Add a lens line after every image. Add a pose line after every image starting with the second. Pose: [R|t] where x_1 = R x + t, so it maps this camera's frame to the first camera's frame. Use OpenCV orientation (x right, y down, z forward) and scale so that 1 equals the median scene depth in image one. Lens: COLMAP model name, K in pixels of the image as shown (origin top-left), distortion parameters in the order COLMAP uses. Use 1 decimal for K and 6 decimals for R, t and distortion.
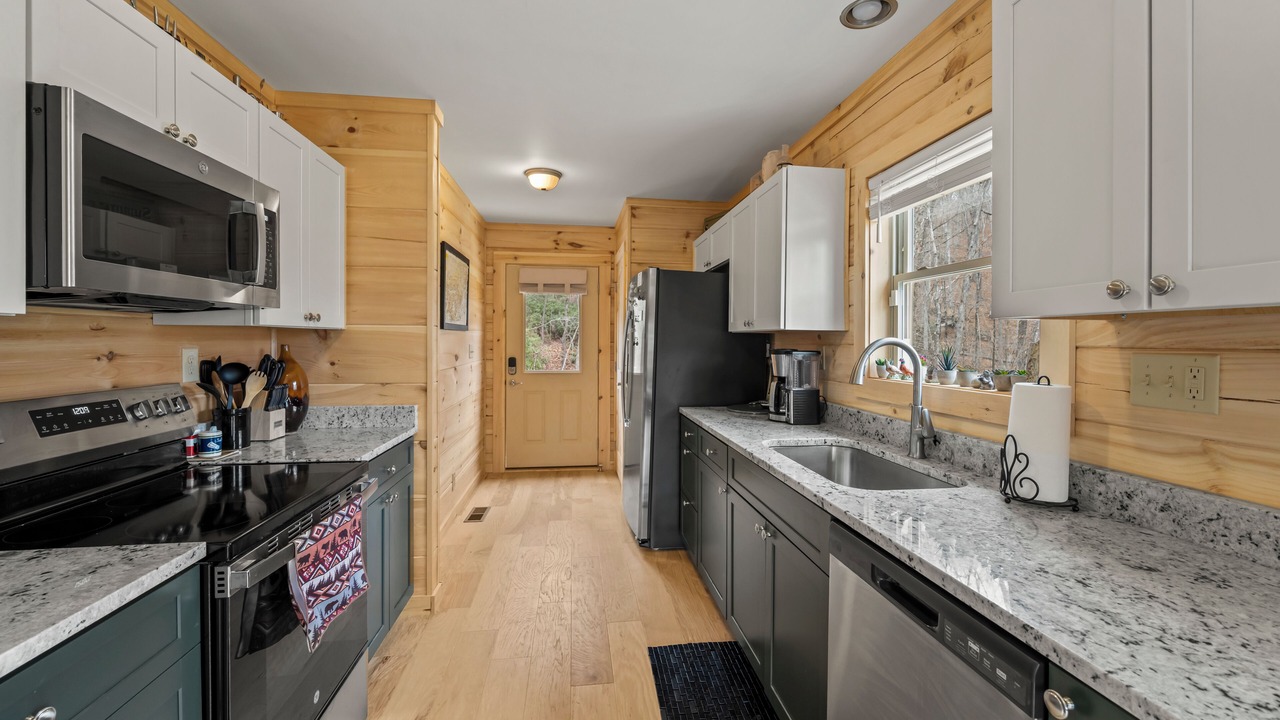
lens RADIAL K [[522.3, 0, 643.6], [0, 522.3, 351.1], [0, 0, 1]] dist [0.000991, 0.000002]
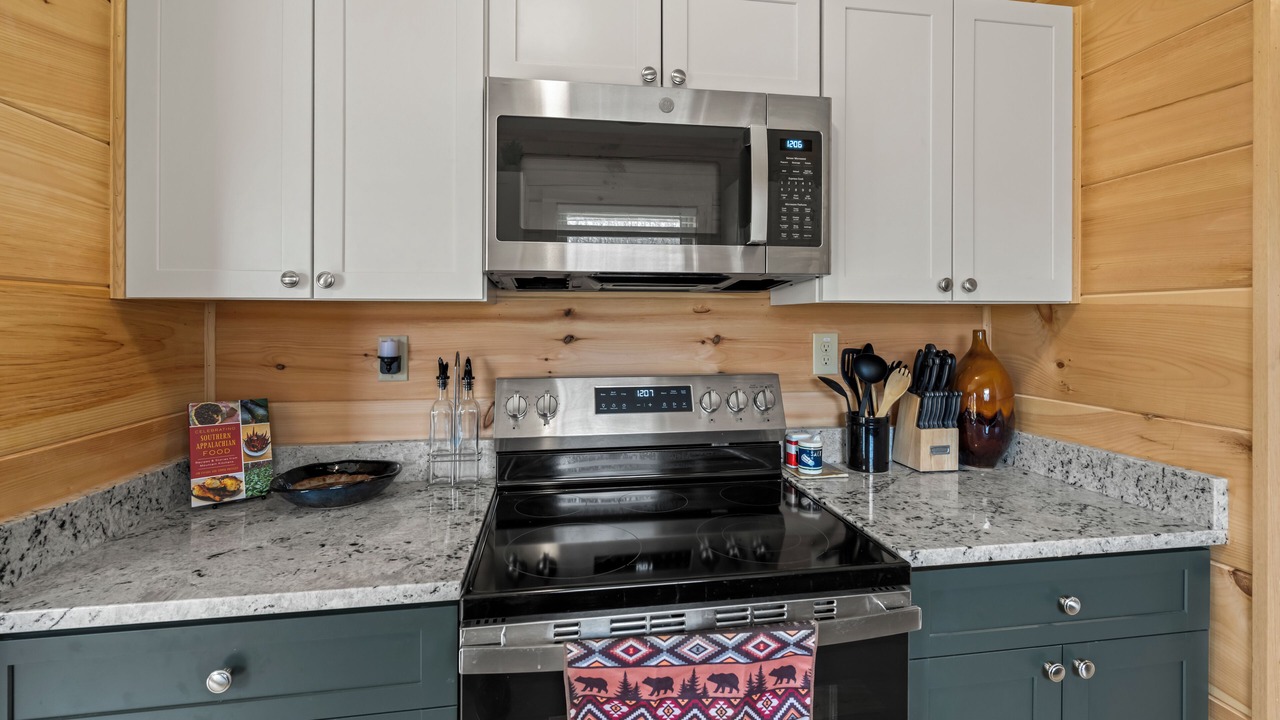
lens RADIAL K [[569.1, 0, 643.1], [0, 569.1, 321.9], [0, 0, 1]] dist [-0.002295, 0.000216]
pose [[0.024723, -0.001684, -0.999693, 0.009674], [-0.021223, 0.999772, -0.002209, -0.013237], [0.999469, 0.021272, 0.024682, 0.622249]]
